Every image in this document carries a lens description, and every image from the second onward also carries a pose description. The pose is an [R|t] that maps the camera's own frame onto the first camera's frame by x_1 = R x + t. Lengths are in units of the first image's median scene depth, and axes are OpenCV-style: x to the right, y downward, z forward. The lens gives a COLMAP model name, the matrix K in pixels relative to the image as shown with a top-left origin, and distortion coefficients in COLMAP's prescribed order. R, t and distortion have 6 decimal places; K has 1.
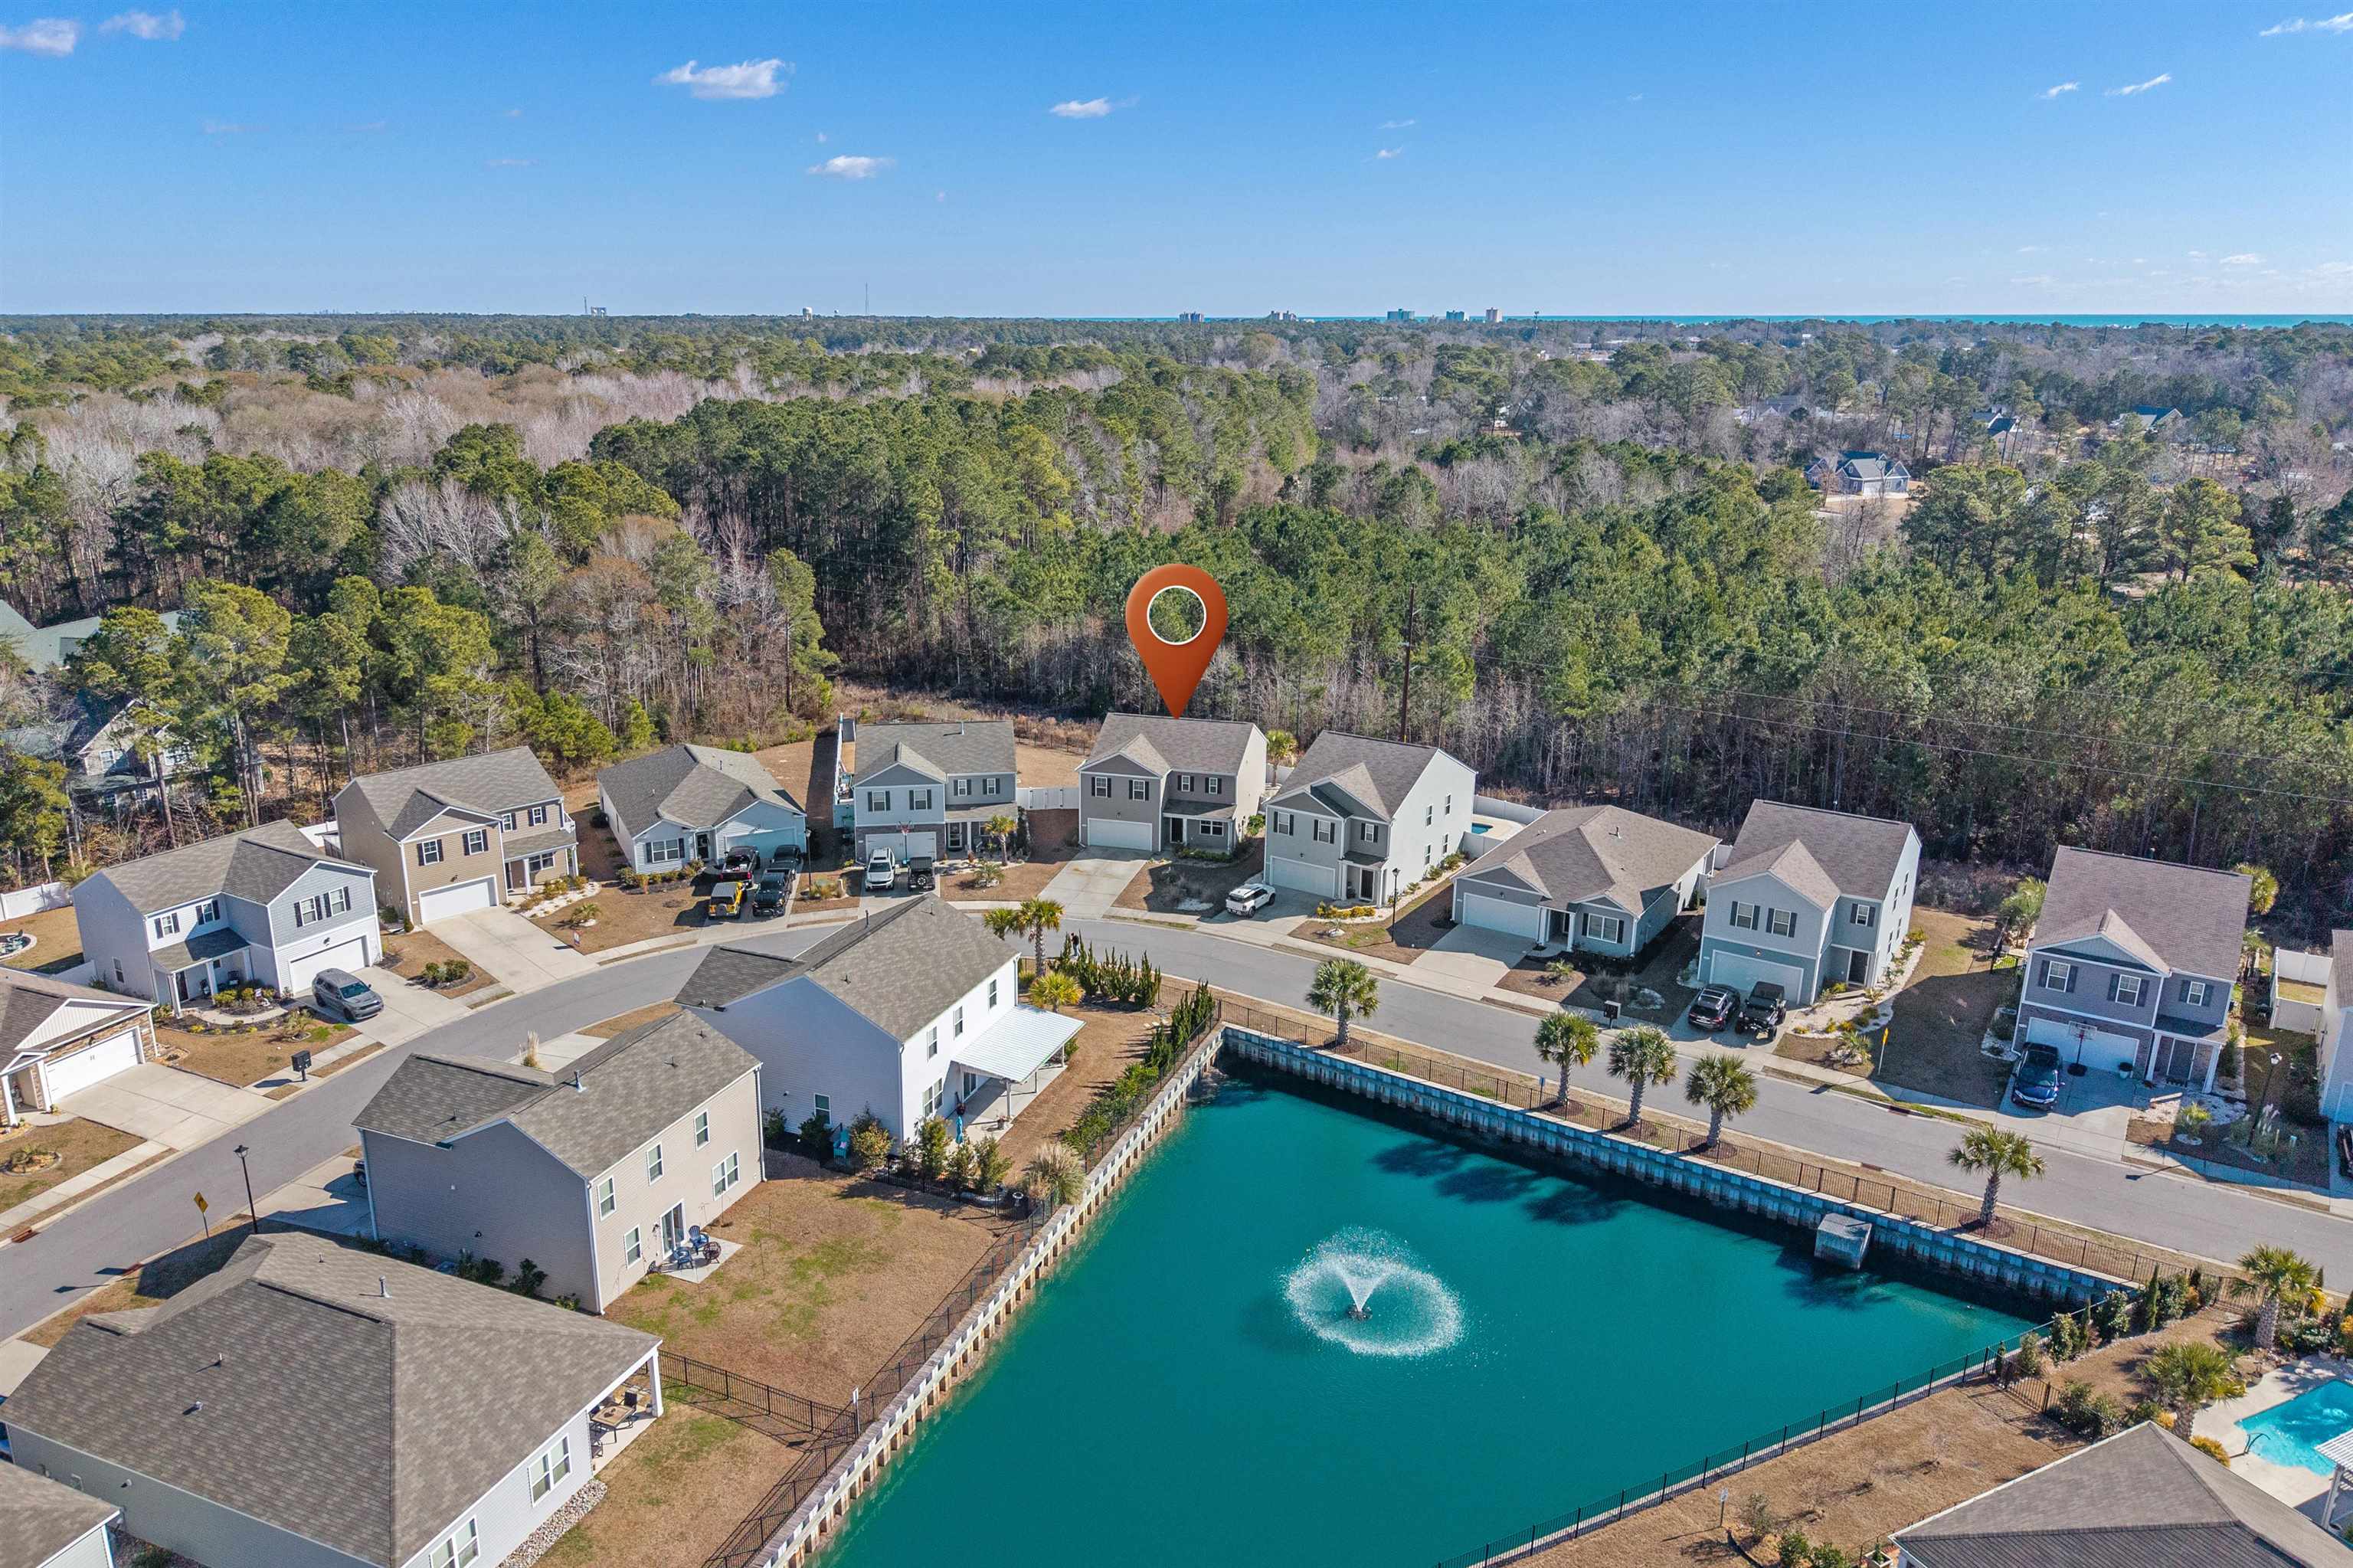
lens RADIAL K [[1576.3, 0, 1176.5], [0, 1576.3, 784.0], [0, 0, 1]] dist [-0.006249, 0.000045]
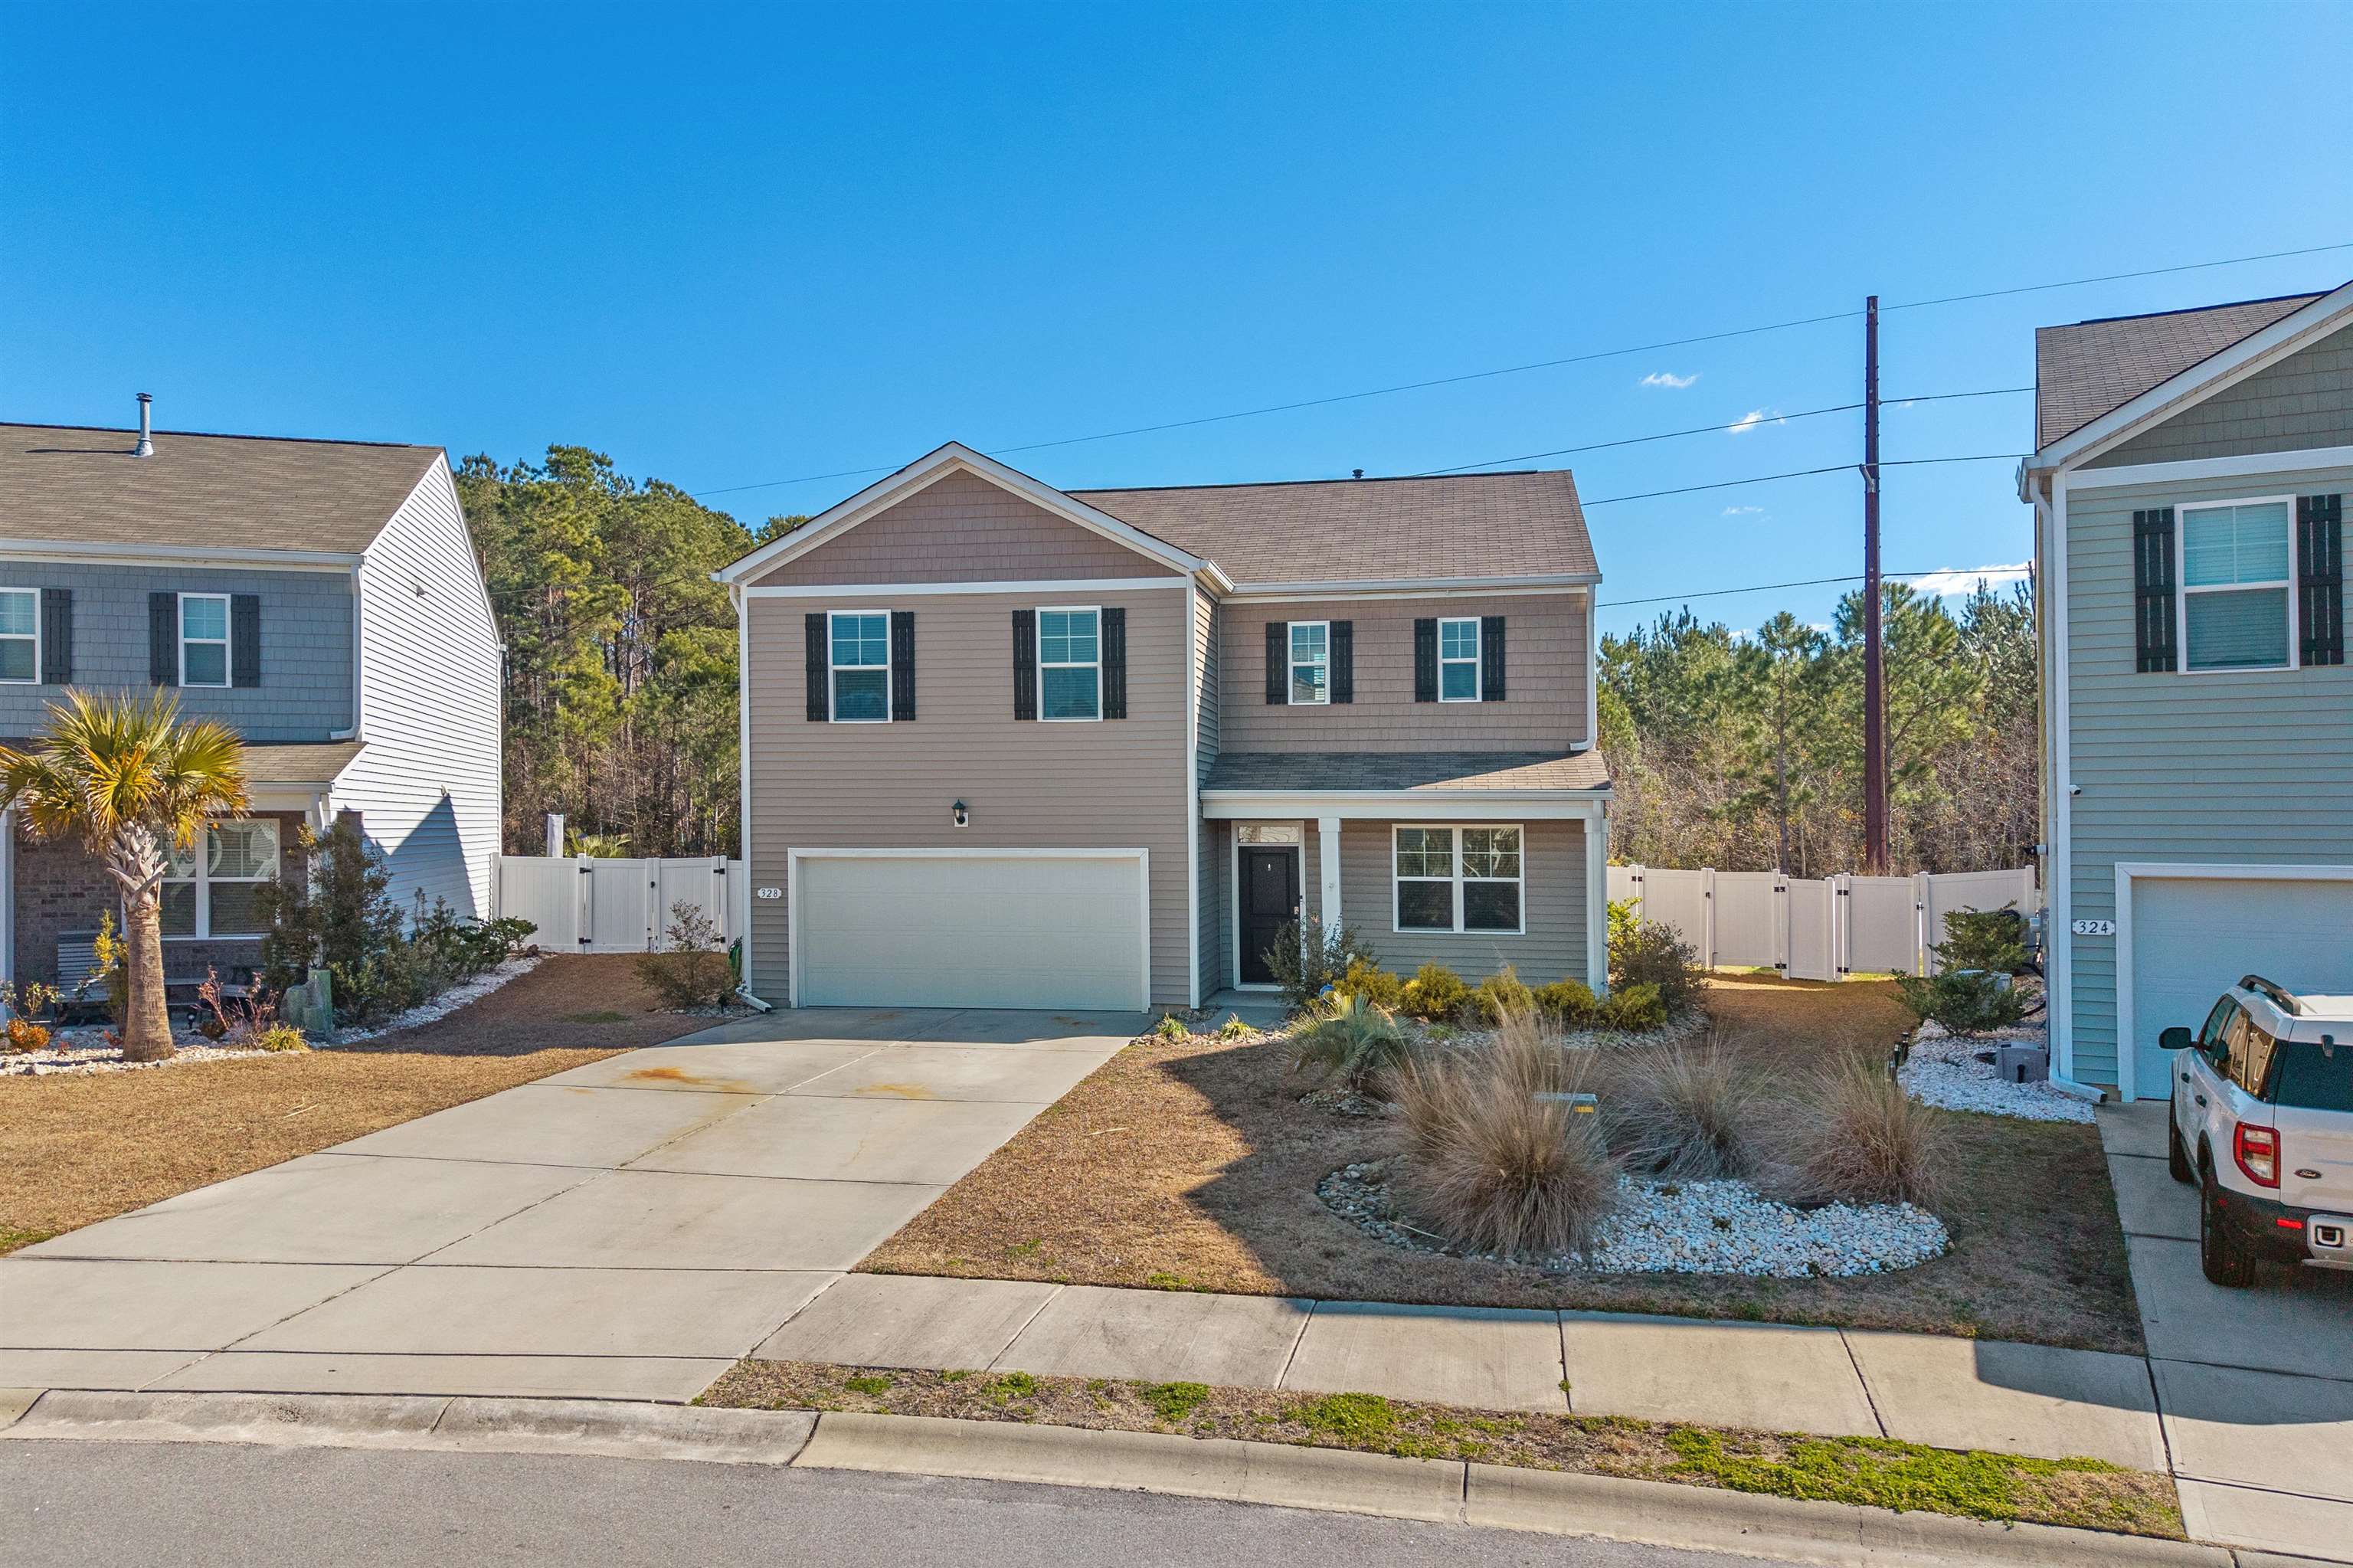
lens RADIAL K [[1576.3, 0, 1176.5], [0, 1576.3, 784.0], [0, 0, 1]] dist [-0.006249, 0.000045]
pose [[0.995609, -0.007142, 0.093341, -0.030718], [0.035397, 0.951779, -0.304736, 0.077554], [-0.086663, 0.306702, 0.947852, 0.890259]]
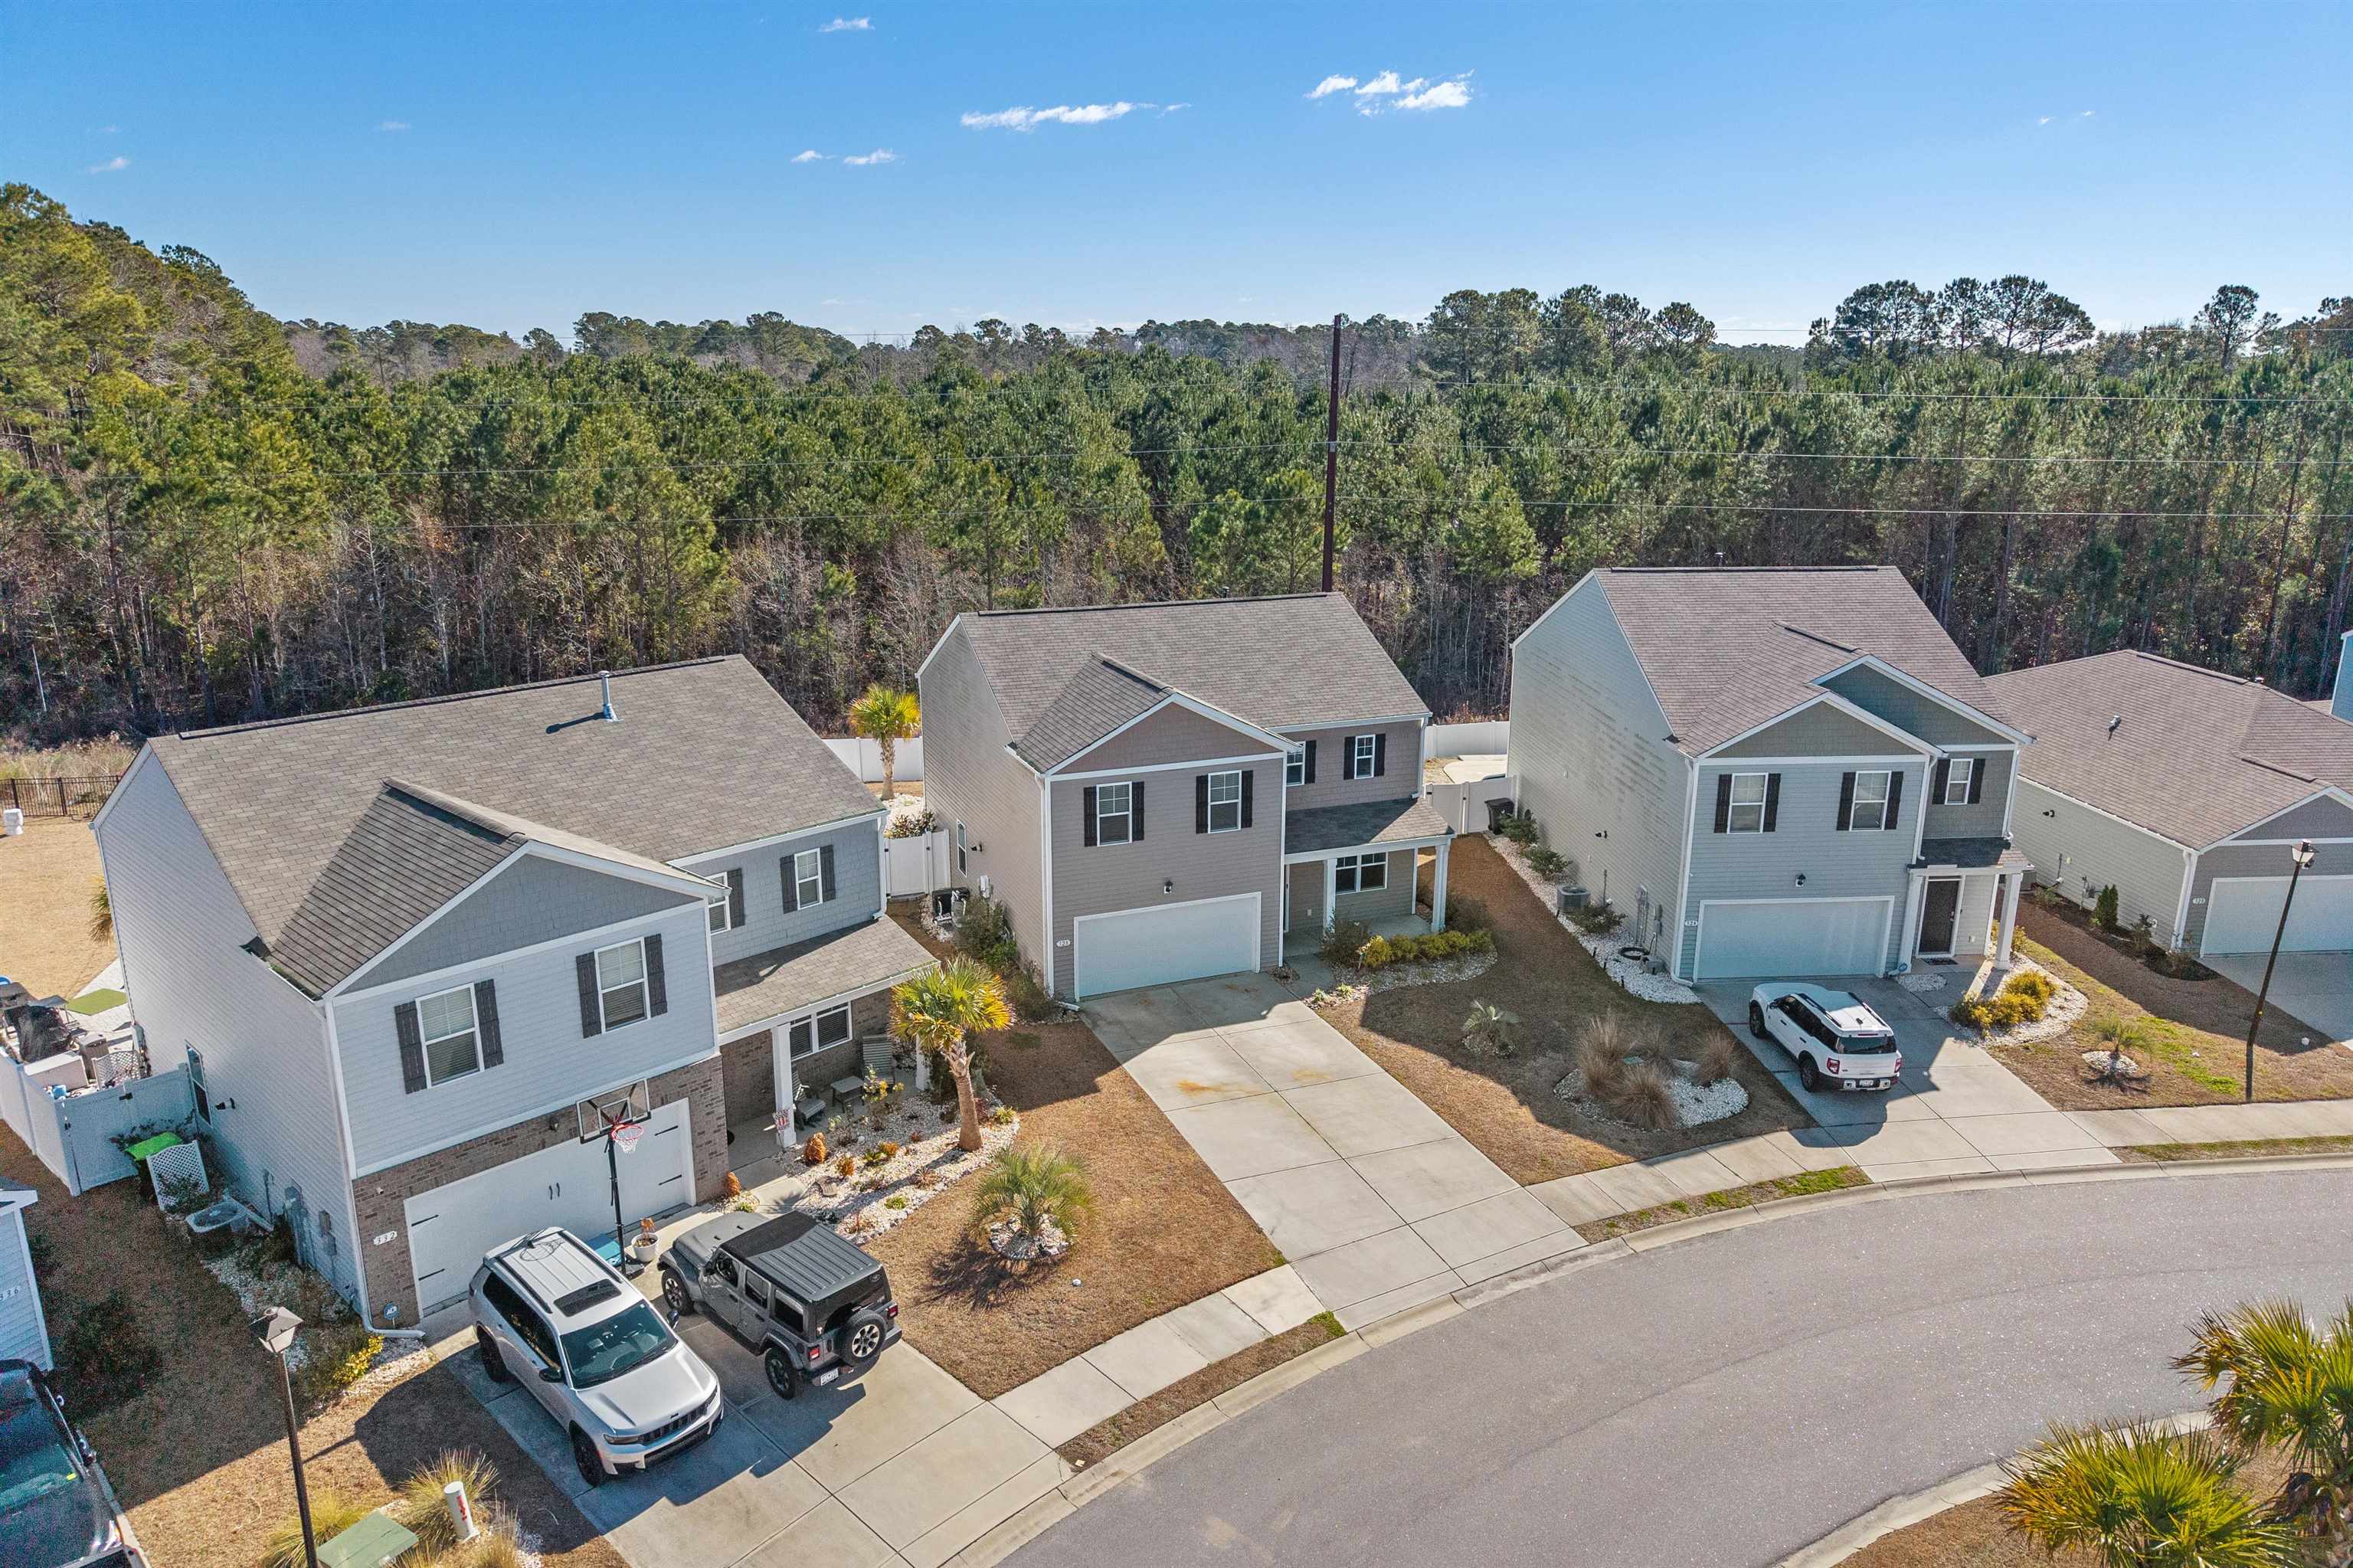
lens RADIAL K [[1533.7, 0, 1179.4], [0, 1533.7, 748.7], [0, 0, 1]] dist [-0.003051, -0.000502]
pose [[0.789771, -0.147855, 0.595315, -0.238573], [0.172736, 0.984847, 0.015442, -0.014665], [-0.588578, 0.090637, 0.803344, 0.796131]]
